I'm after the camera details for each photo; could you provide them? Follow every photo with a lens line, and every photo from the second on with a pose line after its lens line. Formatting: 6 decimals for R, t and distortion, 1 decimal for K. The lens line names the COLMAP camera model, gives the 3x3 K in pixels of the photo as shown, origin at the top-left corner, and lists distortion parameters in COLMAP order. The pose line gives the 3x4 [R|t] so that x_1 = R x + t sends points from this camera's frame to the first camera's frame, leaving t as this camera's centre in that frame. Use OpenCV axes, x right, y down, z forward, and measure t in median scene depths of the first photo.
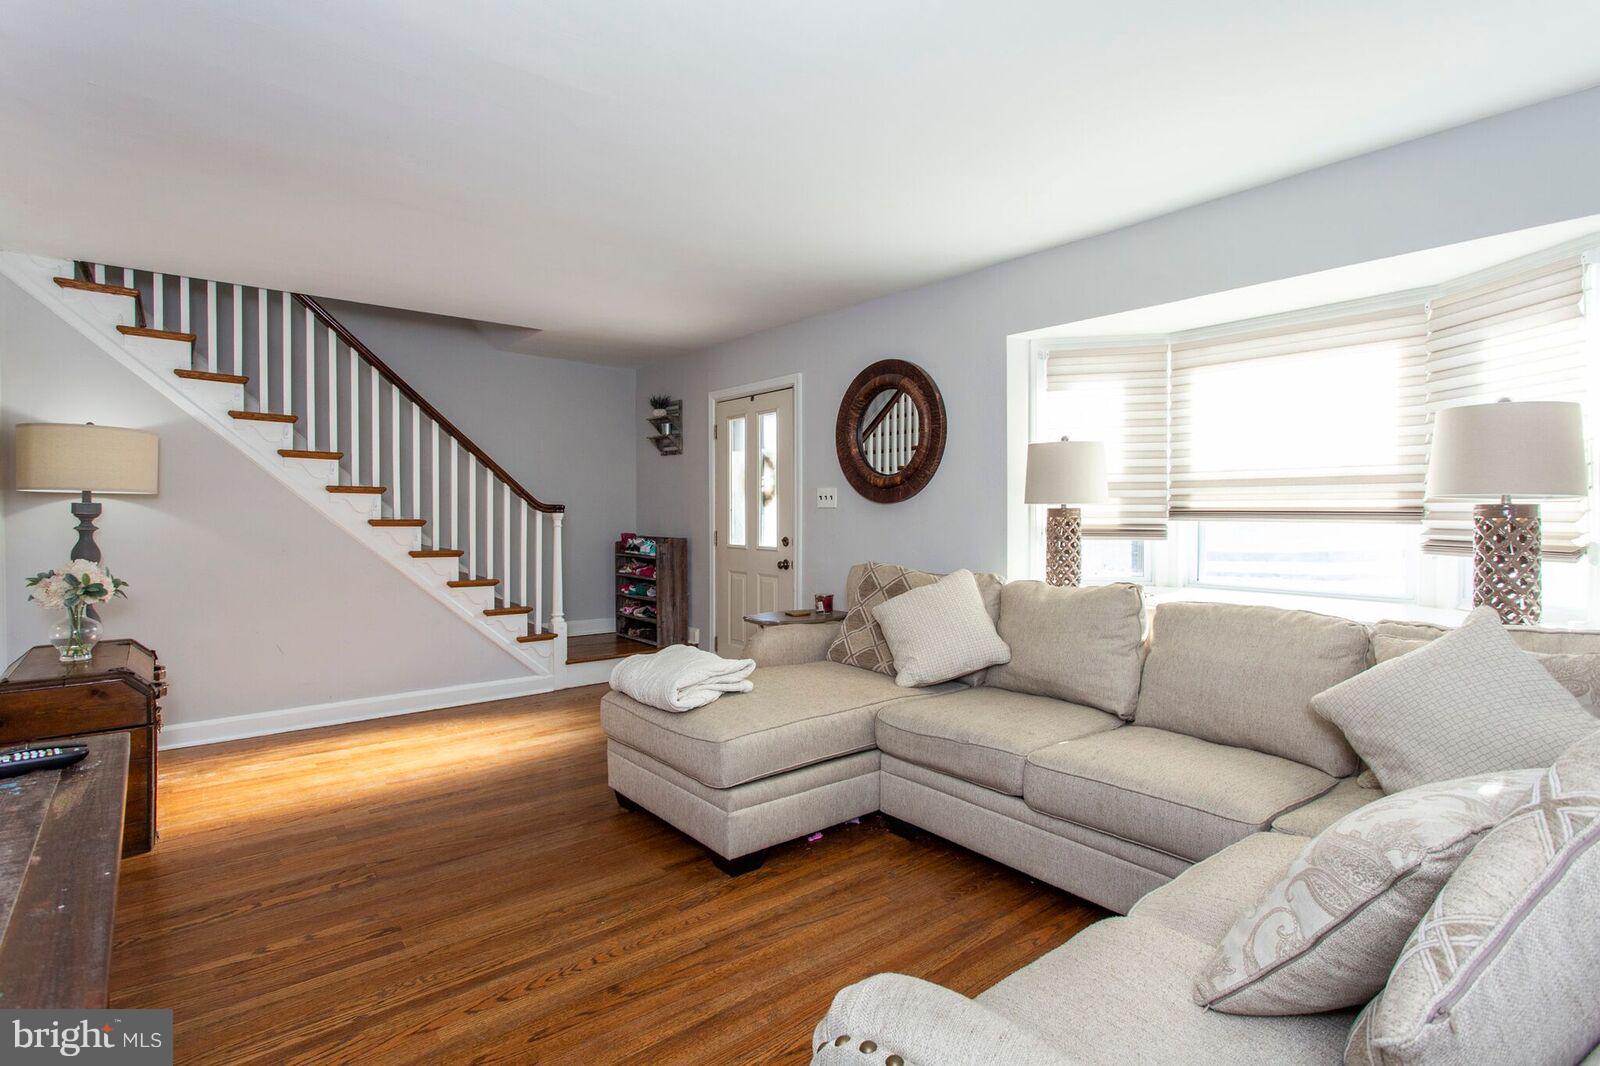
lens RADIAL K [[772.2, 0, 791.1], [0, 772.2, 516.3], [0, 0, 1]] dist [0.003815, 0.000733]
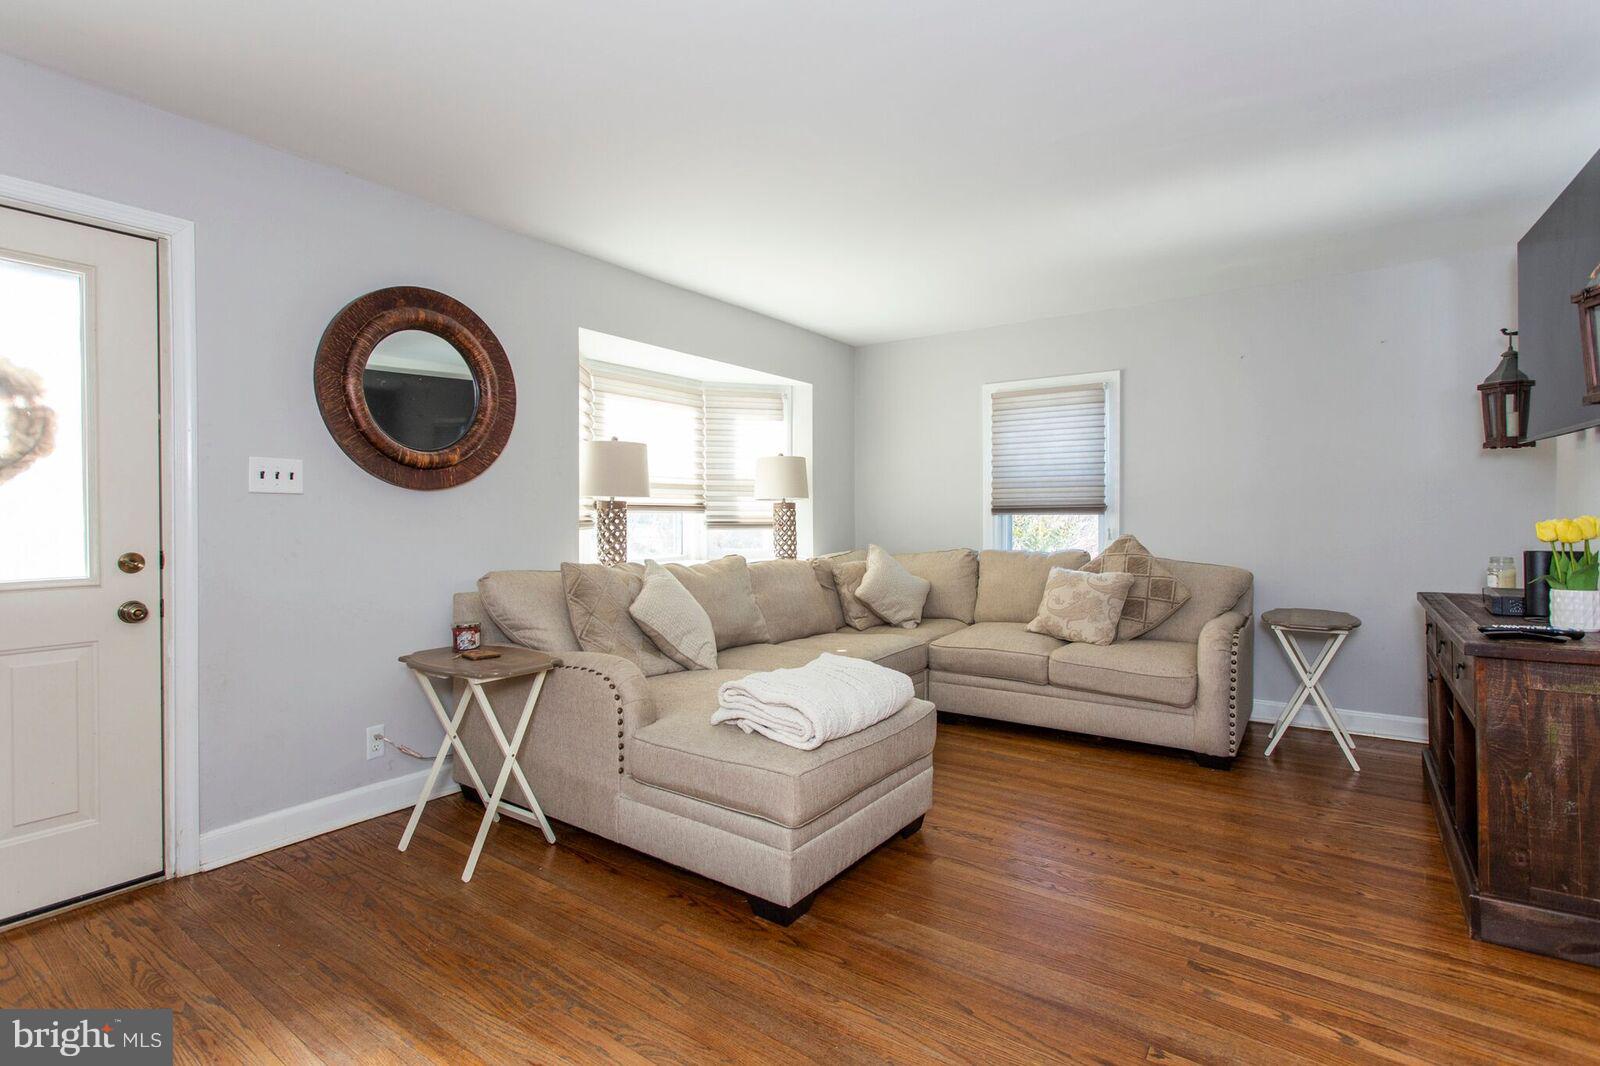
lens RADIAL K [[754.3, 0, 768.9], [0, 754.3, 519.0], [0, 0, 1]] dist [0.001040, 0.000579]
pose [[-0.228371, -0.007604, 0.973544, -0.938886], [0.007236, 0.999929, 0.009507, 0.008053], [-0.973547, 0.009215, -0.228300, 1.263741]]
